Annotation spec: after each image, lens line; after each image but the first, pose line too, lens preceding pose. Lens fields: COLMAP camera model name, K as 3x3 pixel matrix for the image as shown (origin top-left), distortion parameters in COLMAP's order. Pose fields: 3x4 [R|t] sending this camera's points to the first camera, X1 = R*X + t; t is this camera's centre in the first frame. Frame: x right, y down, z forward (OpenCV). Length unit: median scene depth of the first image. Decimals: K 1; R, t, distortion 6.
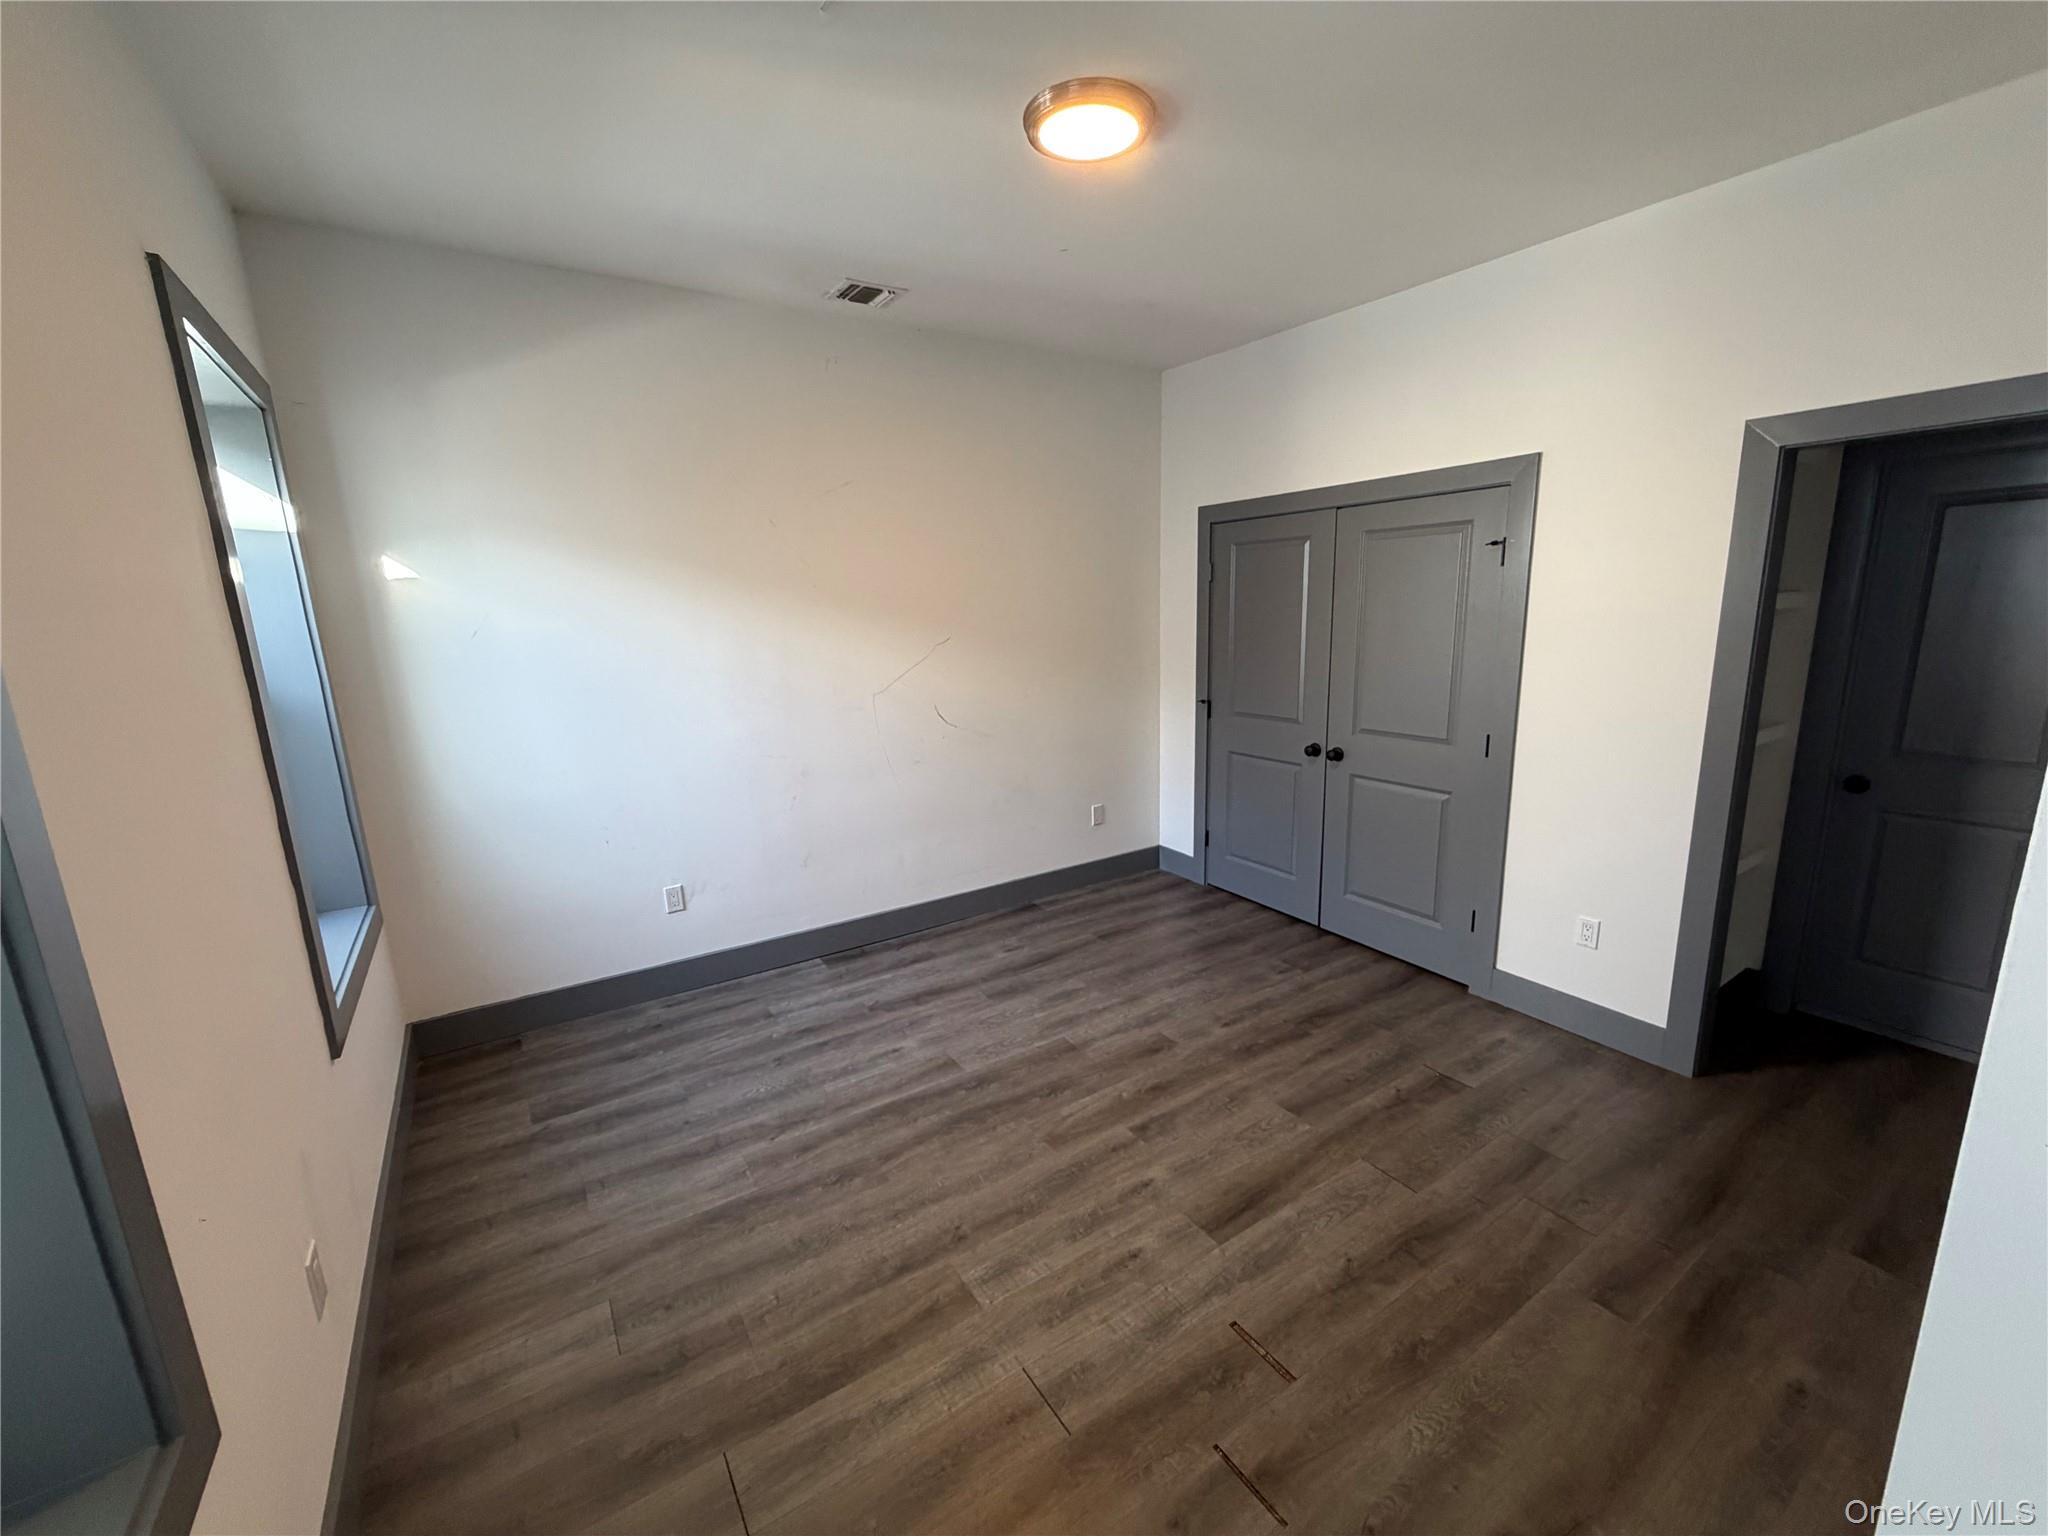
lens RADIAL K [[816.0, 0, 1016.6], [0, 816.0, 767.9], [0, 0, 1]] dist [-0.000619, 0.000143]
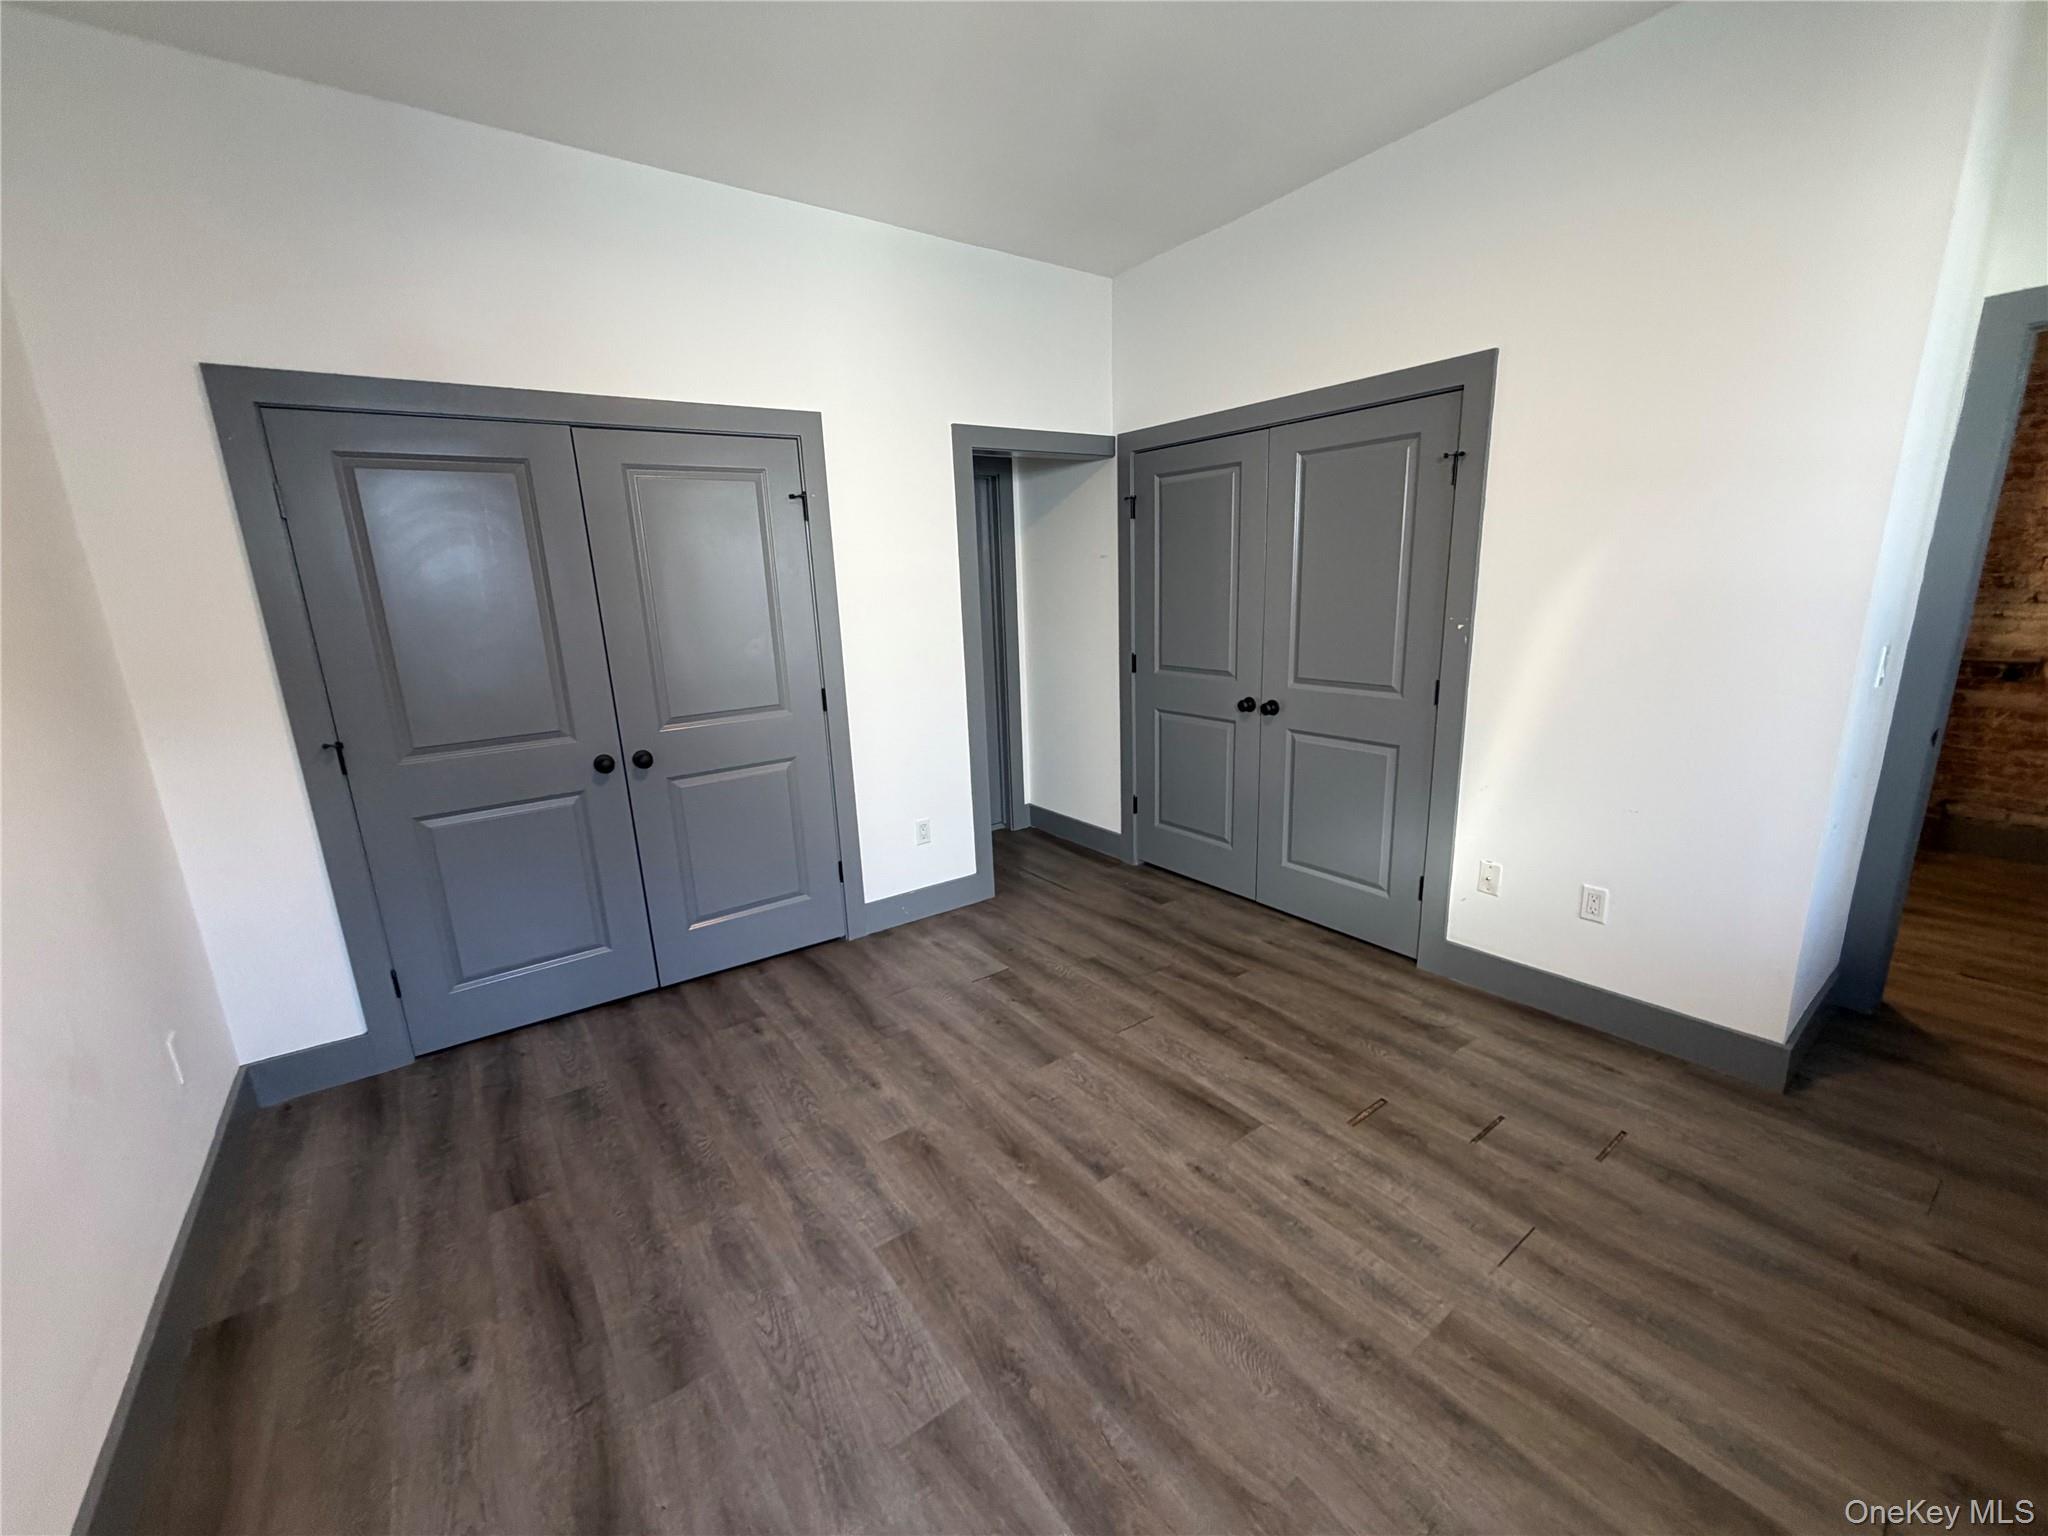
lens RADIAL K [[816.0, 0, 1016.6], [0, 816.0, 775.5], [0, 0, 1]] dist [-0.000619, 0.000143]
pose [[-0.055549, -0.209731, 0.976180, -0.538152], [0.238746, 0.946538, 0.216948, -0.121944], [-0.969492, 0.245110, -0.002507, 0.956736]]
